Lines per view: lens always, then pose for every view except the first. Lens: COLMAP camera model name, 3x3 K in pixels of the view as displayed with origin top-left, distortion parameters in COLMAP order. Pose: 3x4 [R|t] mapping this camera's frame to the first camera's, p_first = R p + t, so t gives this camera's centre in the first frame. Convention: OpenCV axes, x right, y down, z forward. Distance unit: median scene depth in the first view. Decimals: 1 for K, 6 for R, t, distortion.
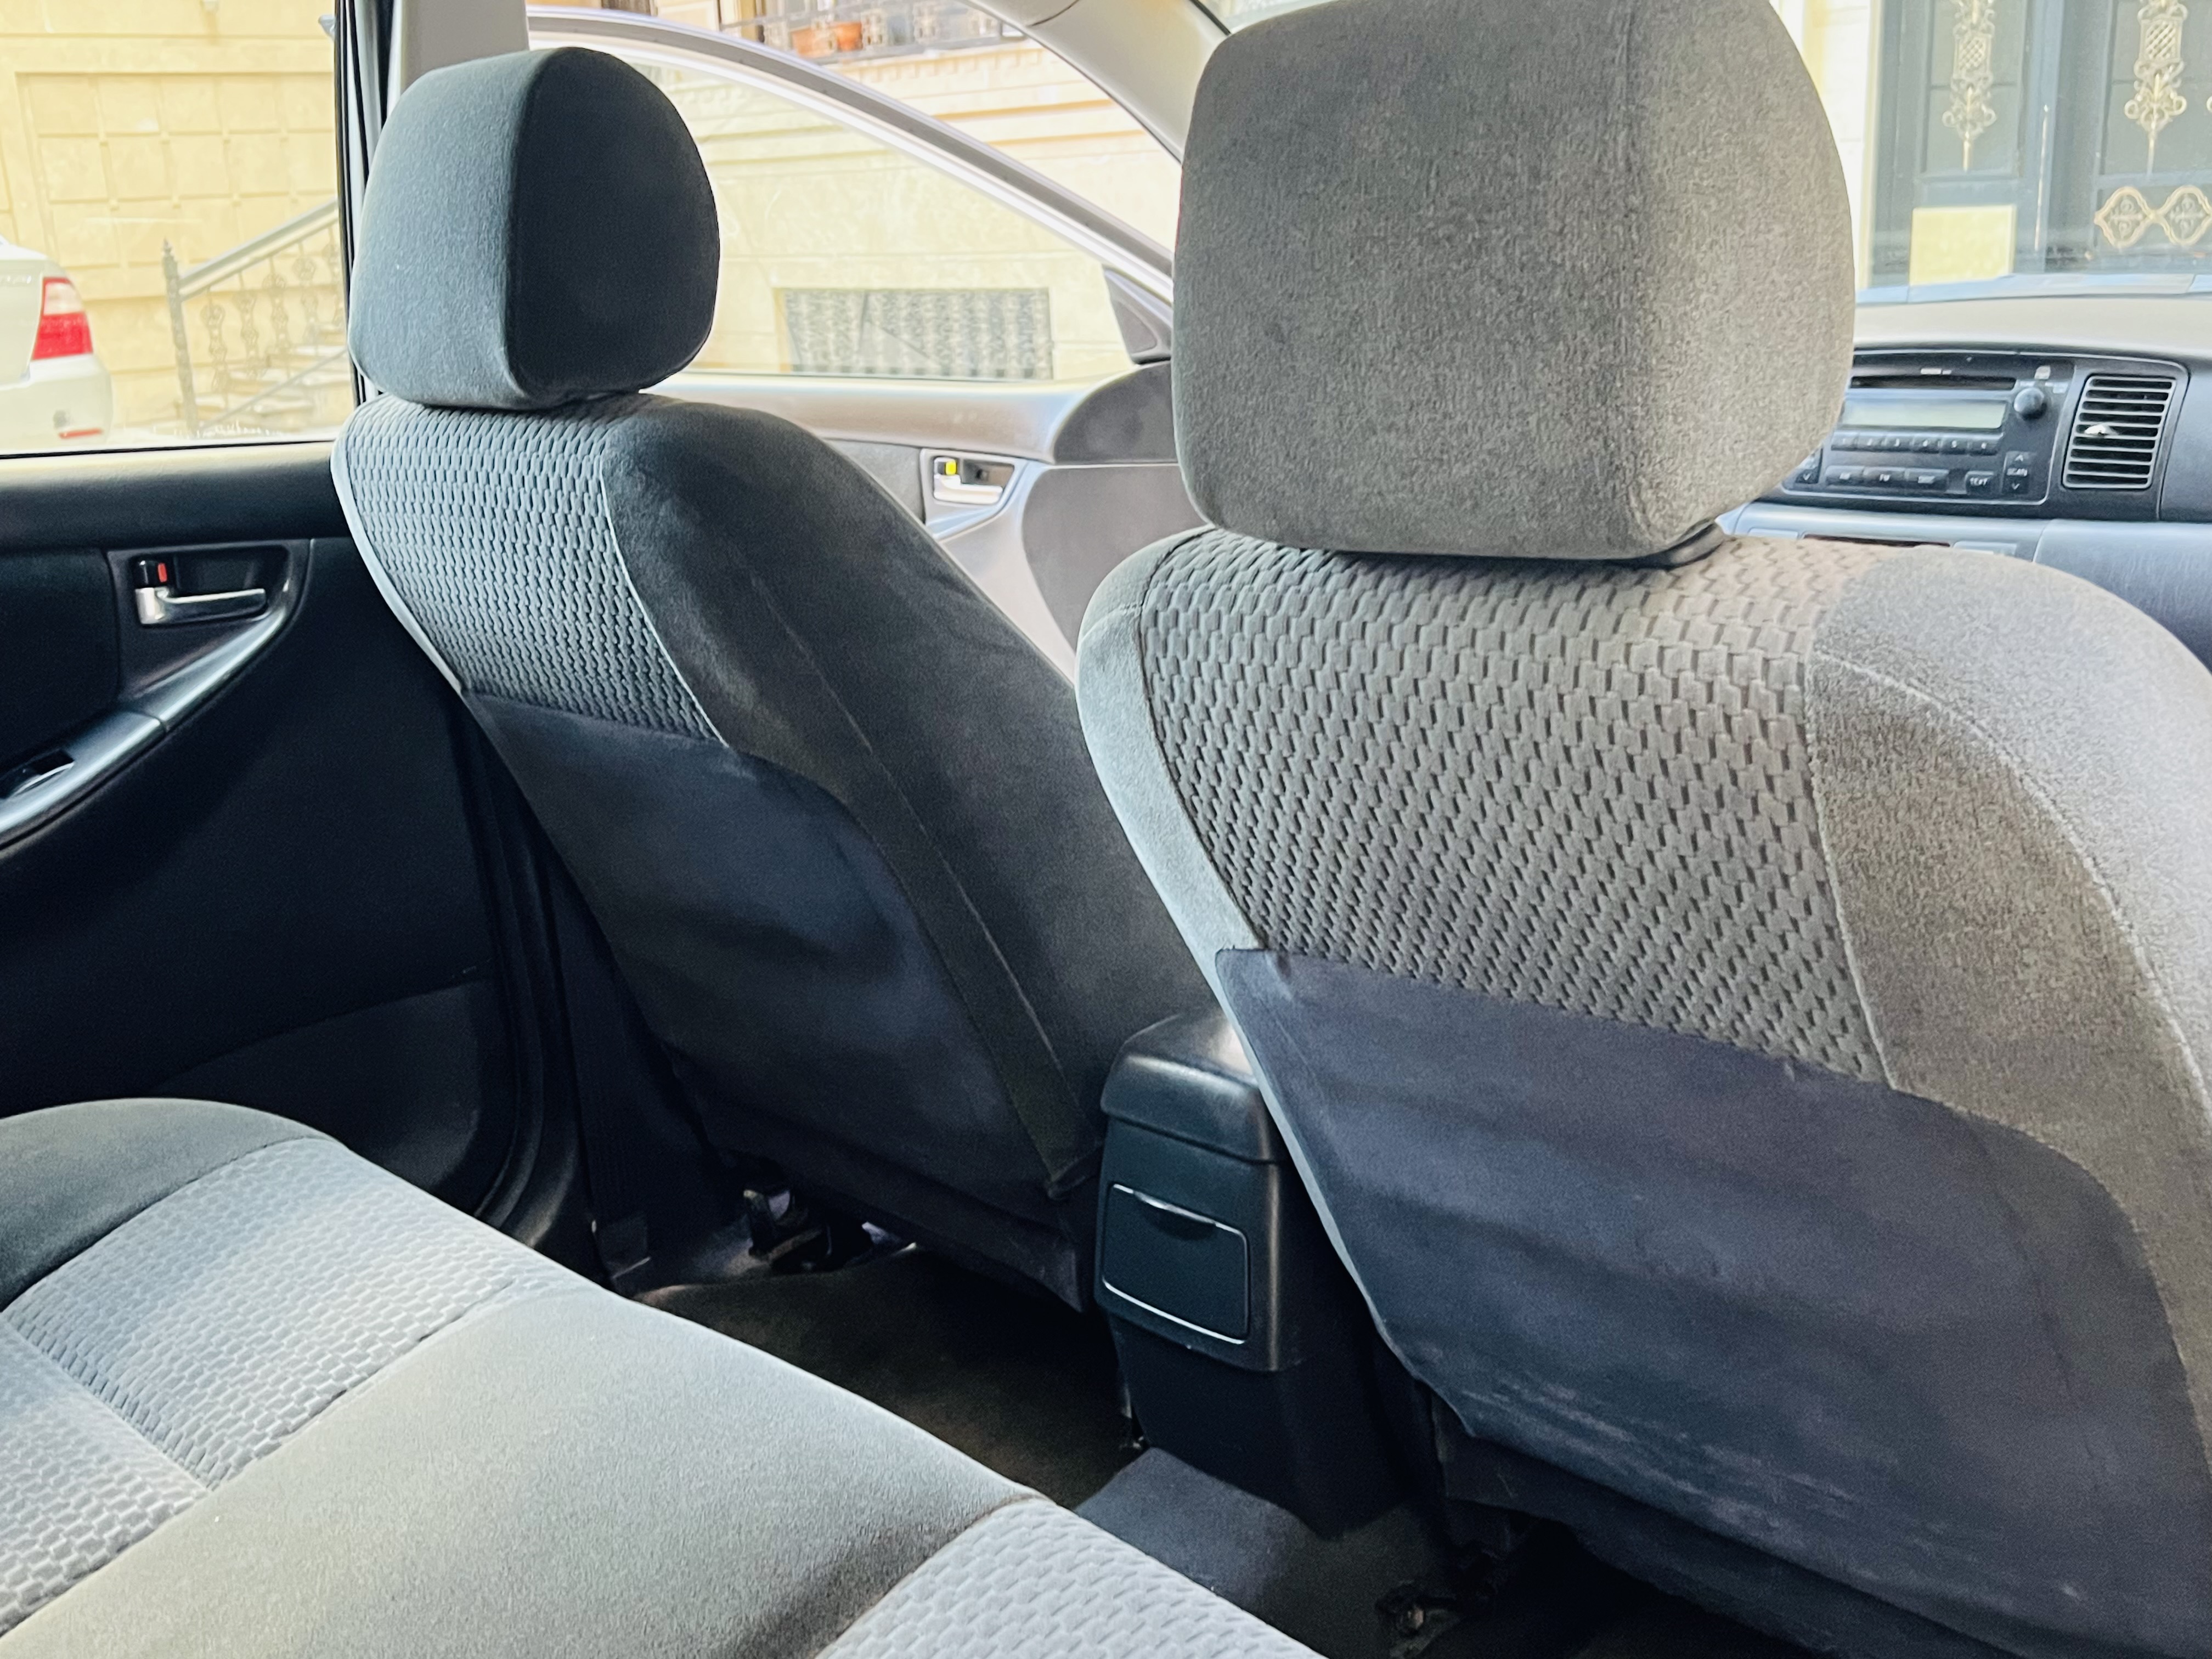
lens RADIAL K [[2294.8, 0, 1104.8], [0, 2294.8, 883.4], [0, 0, 1]] dist [0.077291, -0.116768]
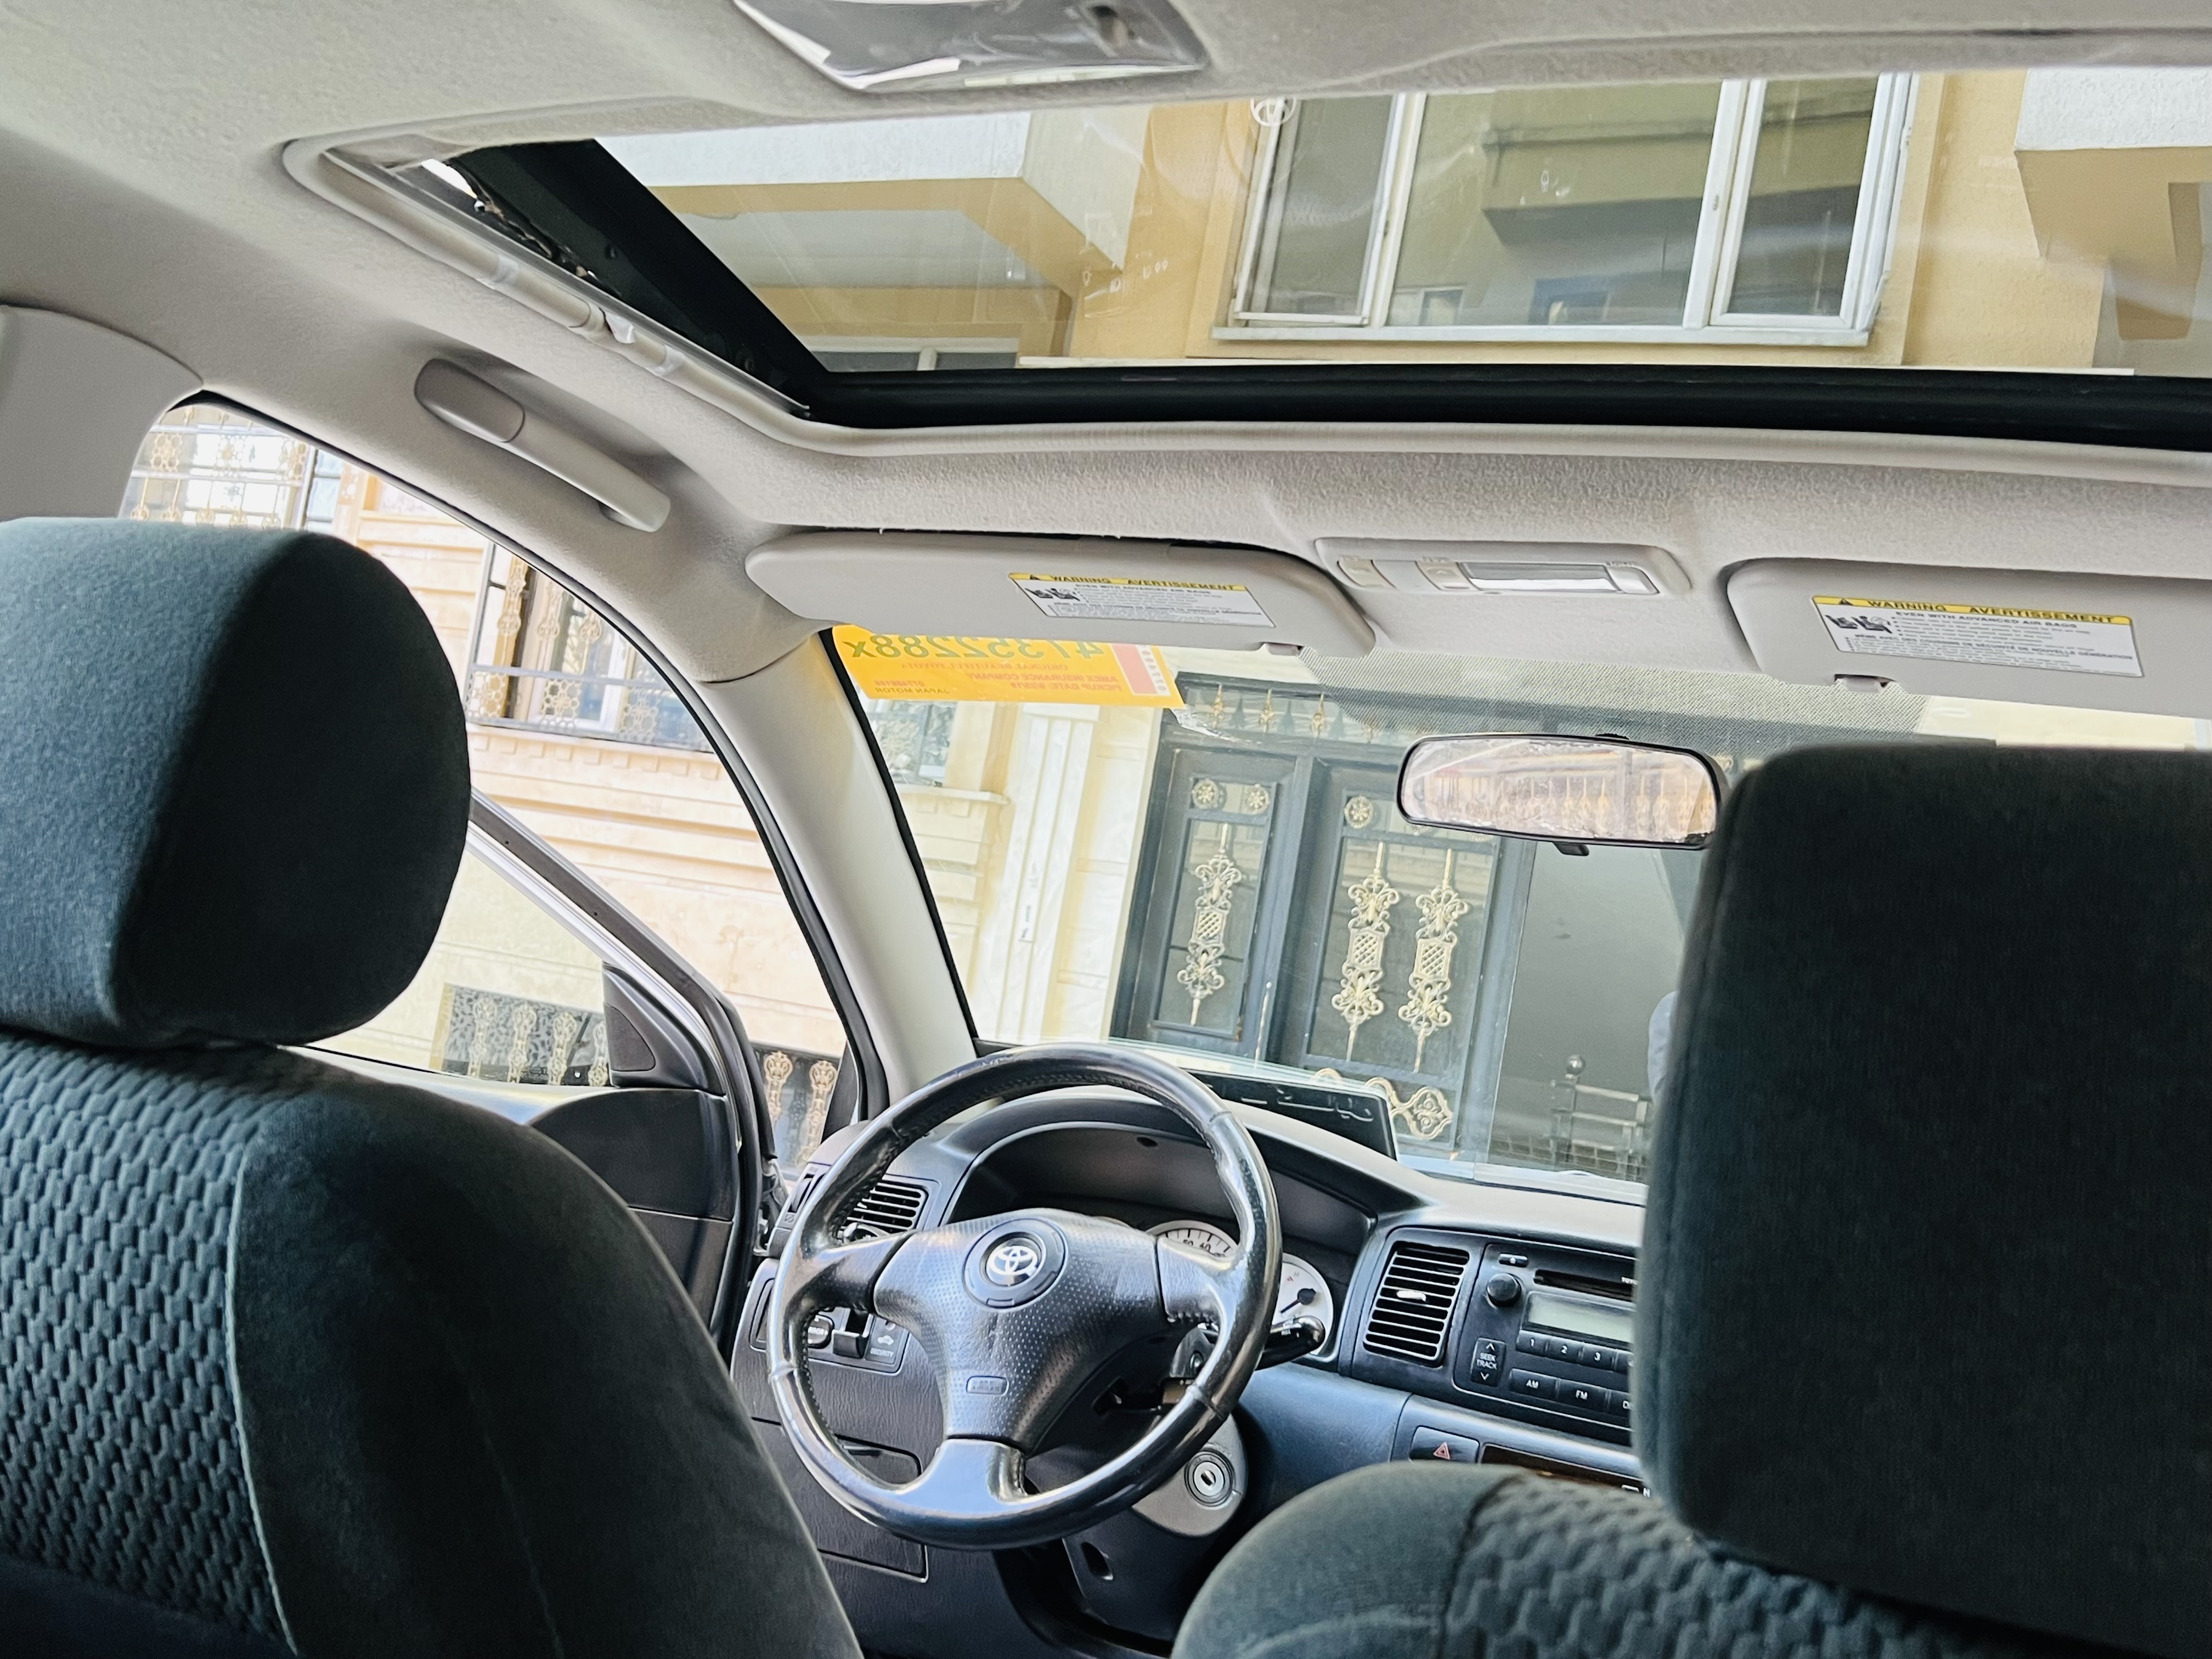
lens RADIAL K [[2294.8, 0, 1104.8], [0, 2294.8, 883.4], [0, 0, 1]] dist [0.077291, -0.116768]
pose [[0.916185, 0.215851, 0.337659, -0.220662], [-0.098845, 0.938237, -0.331574, -0.068653], [-0.388375, 0.270408, 0.880934, 0.348335]]
